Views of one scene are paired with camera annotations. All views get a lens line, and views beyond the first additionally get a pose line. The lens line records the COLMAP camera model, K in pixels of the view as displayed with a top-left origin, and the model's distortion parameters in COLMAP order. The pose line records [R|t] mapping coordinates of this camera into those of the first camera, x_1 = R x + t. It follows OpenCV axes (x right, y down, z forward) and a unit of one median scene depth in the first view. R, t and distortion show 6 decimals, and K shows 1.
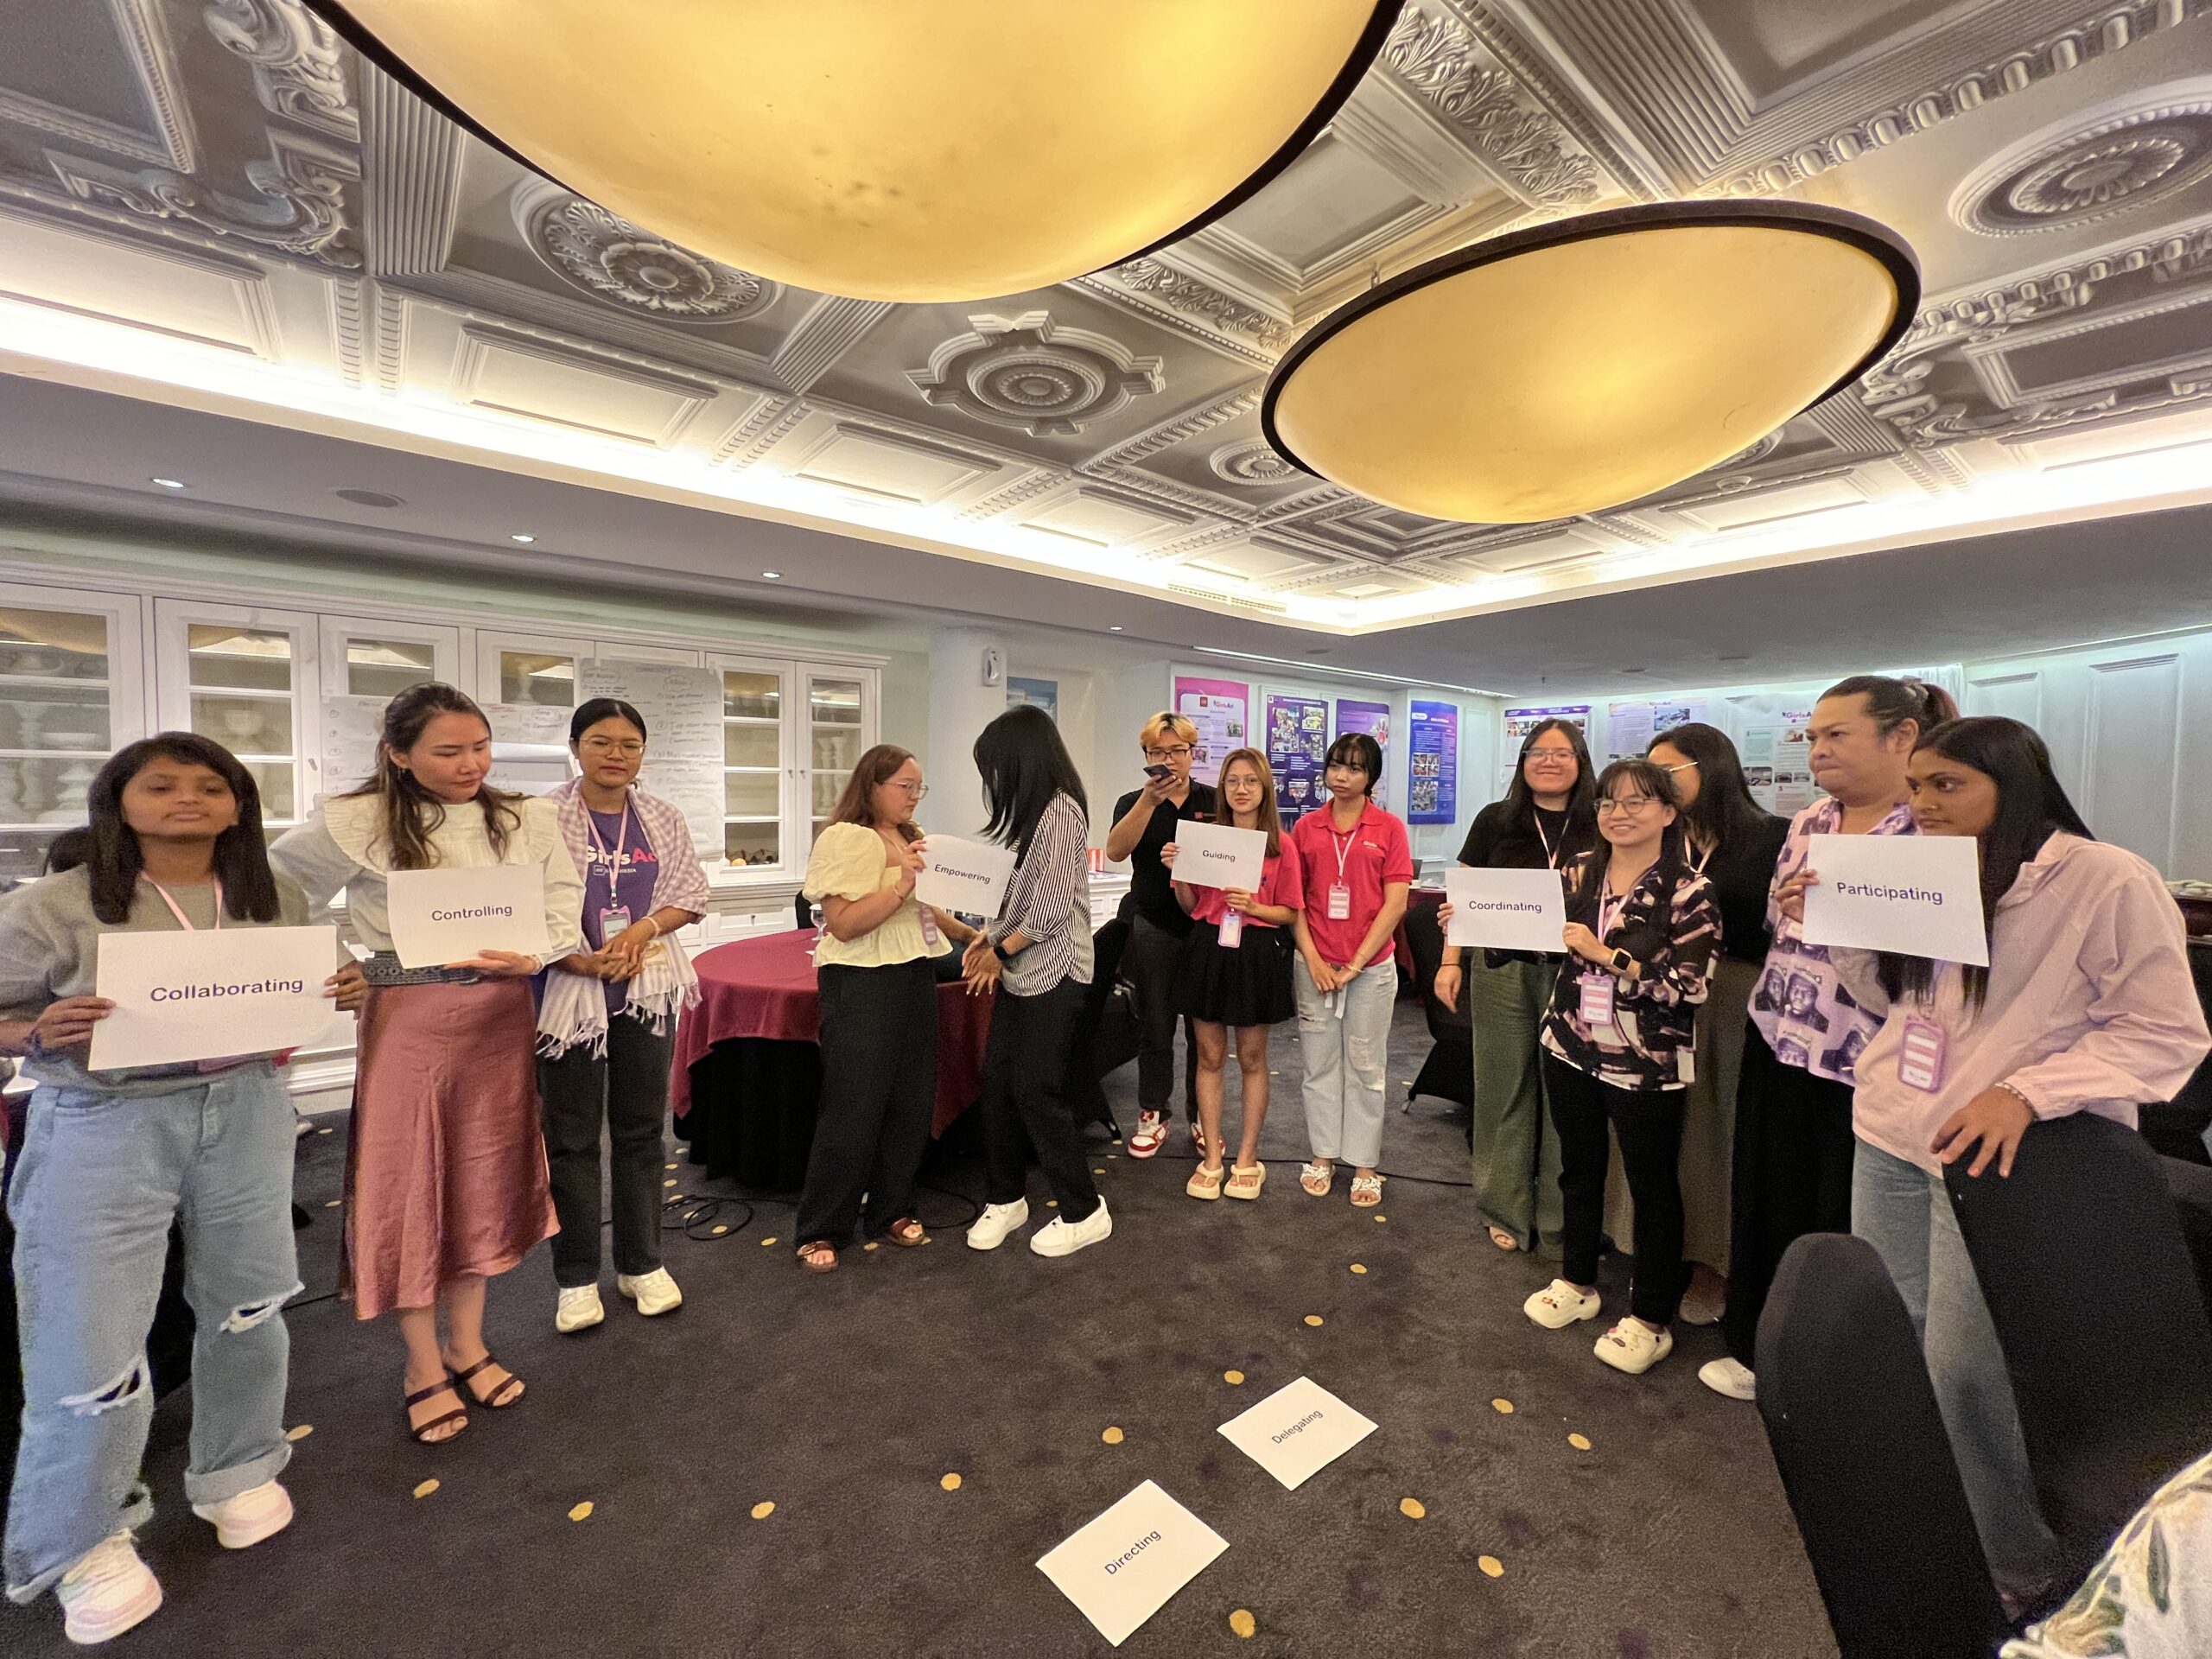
lens RADIAL K [[890.9, 0, 1106.0], [0, 890.9, 829.5], [0, 0, 1]] dist [-0.000730, -0.000038]
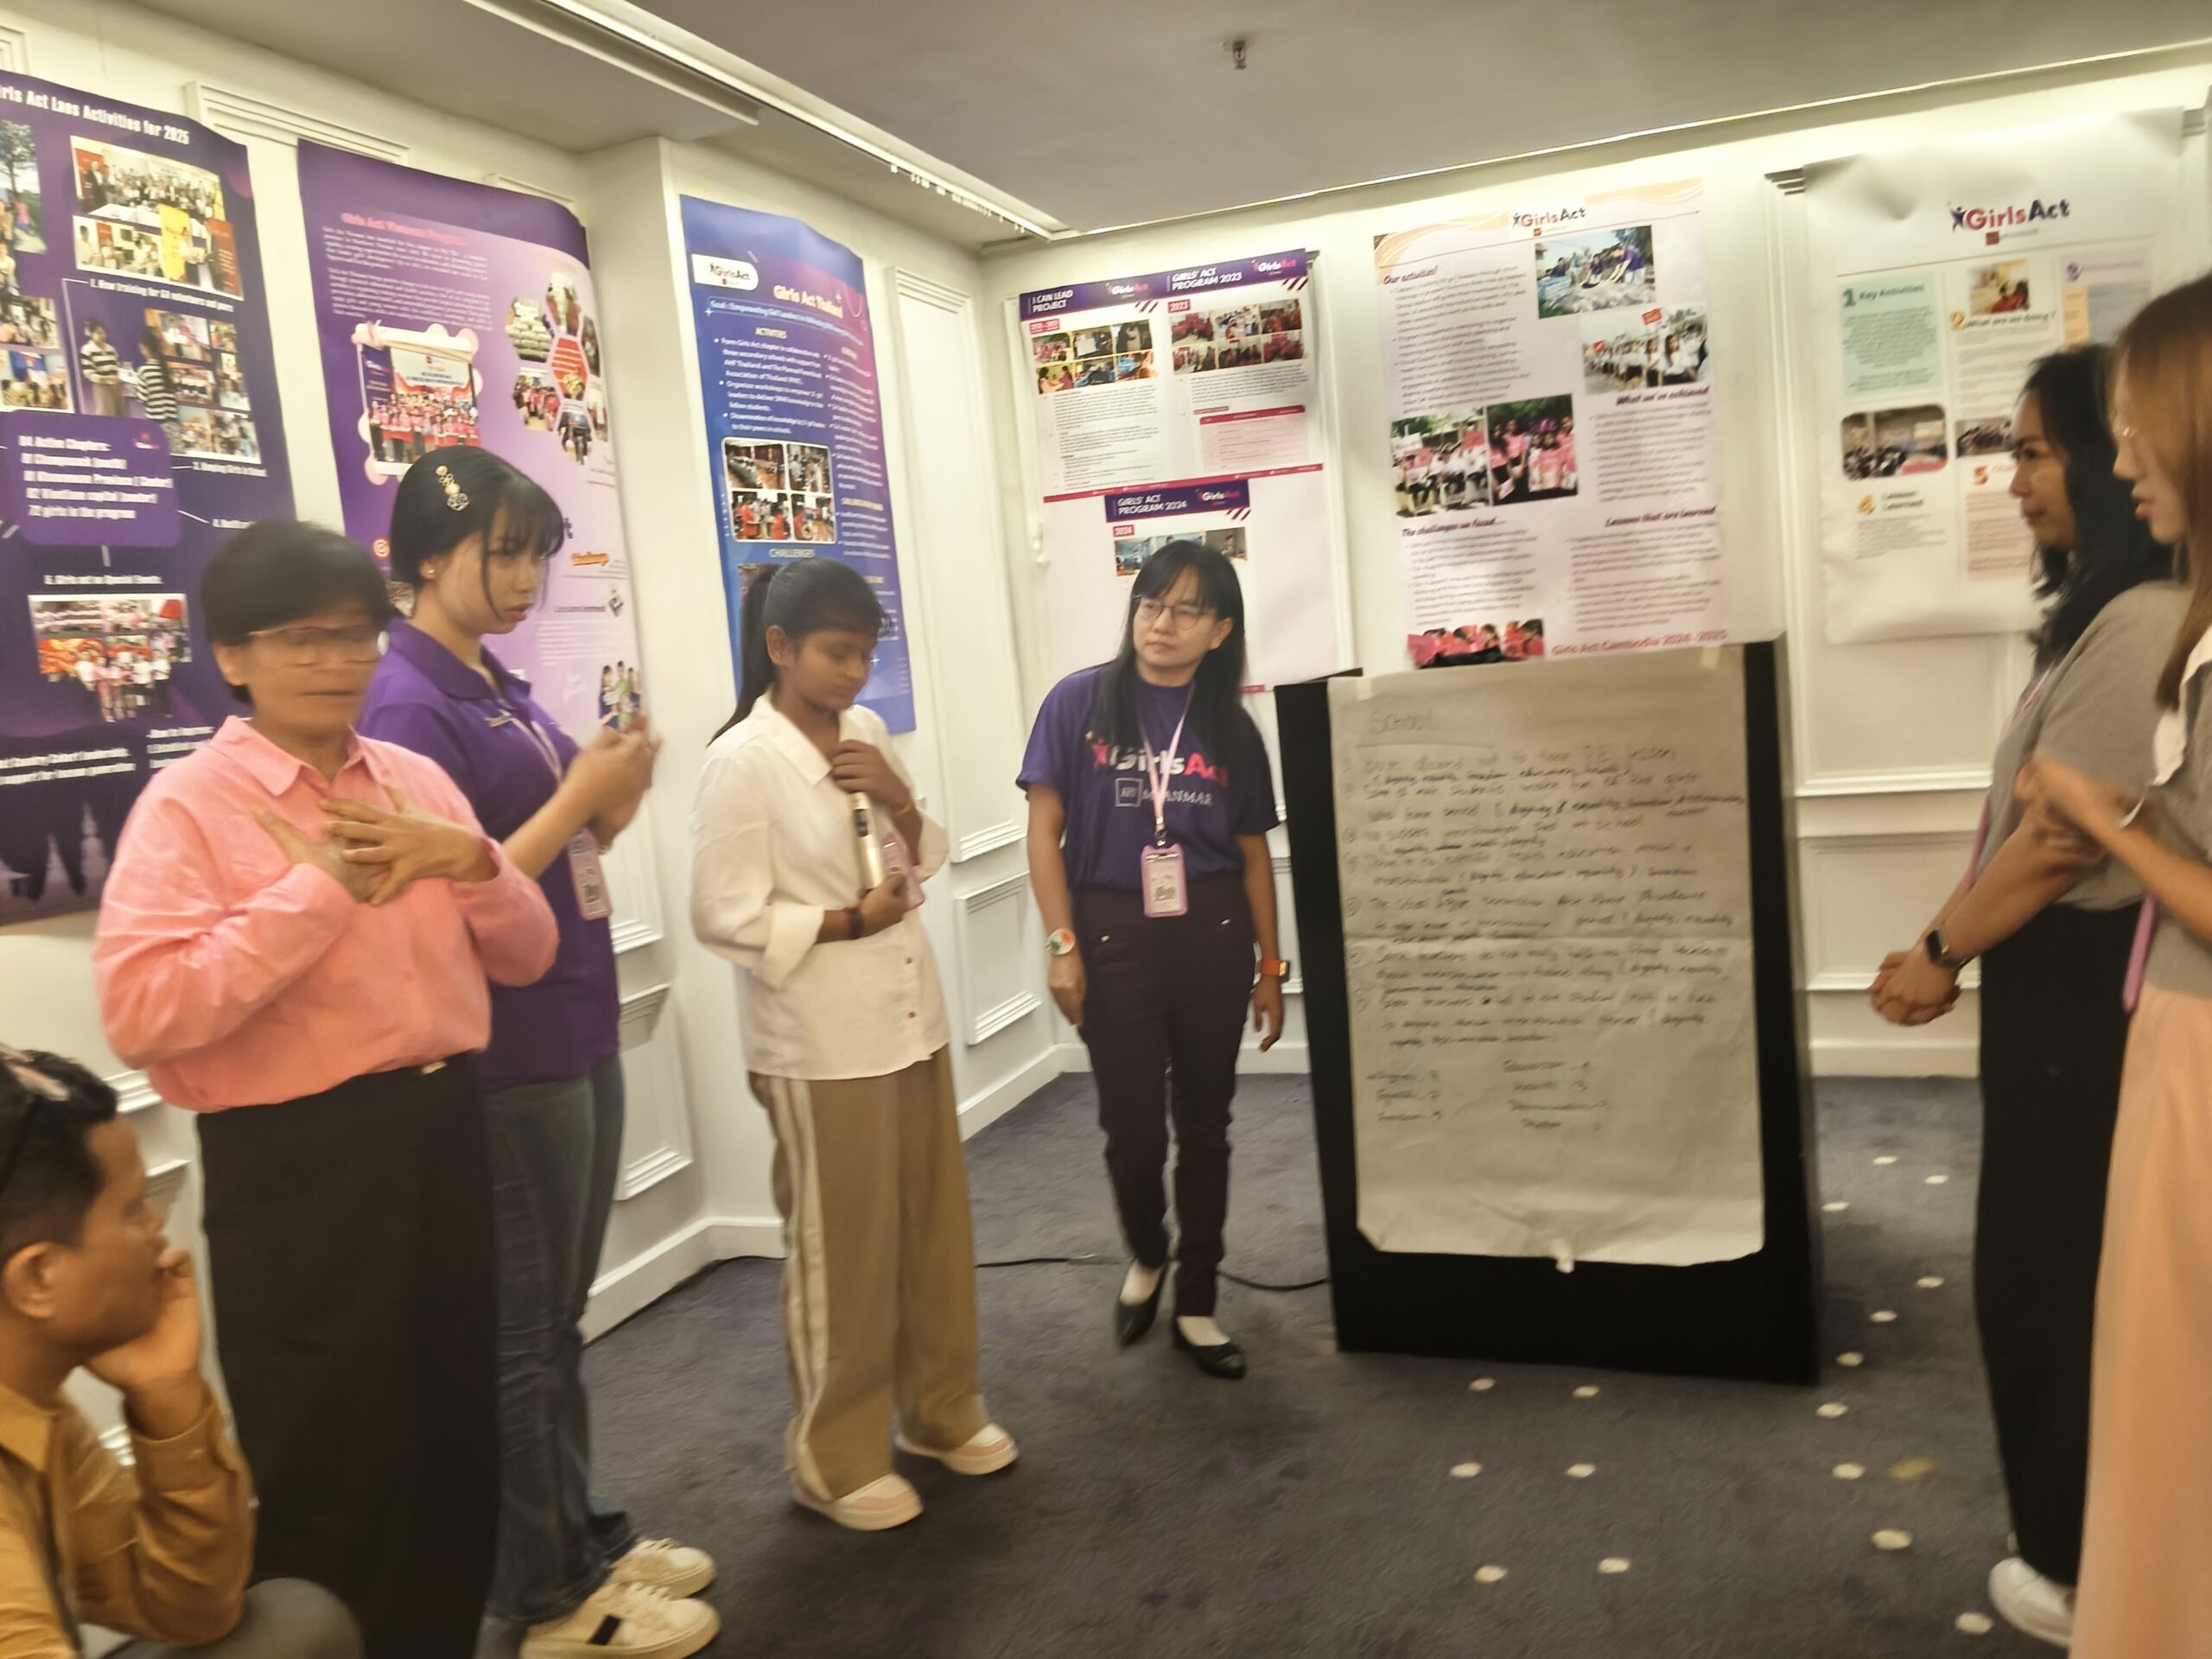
lens RADIAL K [[1925.5, 0, 1106.0], [0, 1925.5, 829.5], [0, 0, 1]] dist [0.000463, 0.000625]
pose [[0.848770, -0.141732, 0.509413, 0.172822], [0.128633, 0.989810, 0.061066, -0.007095], [-0.512877, 0.013696, 0.858353, 0.556599]]
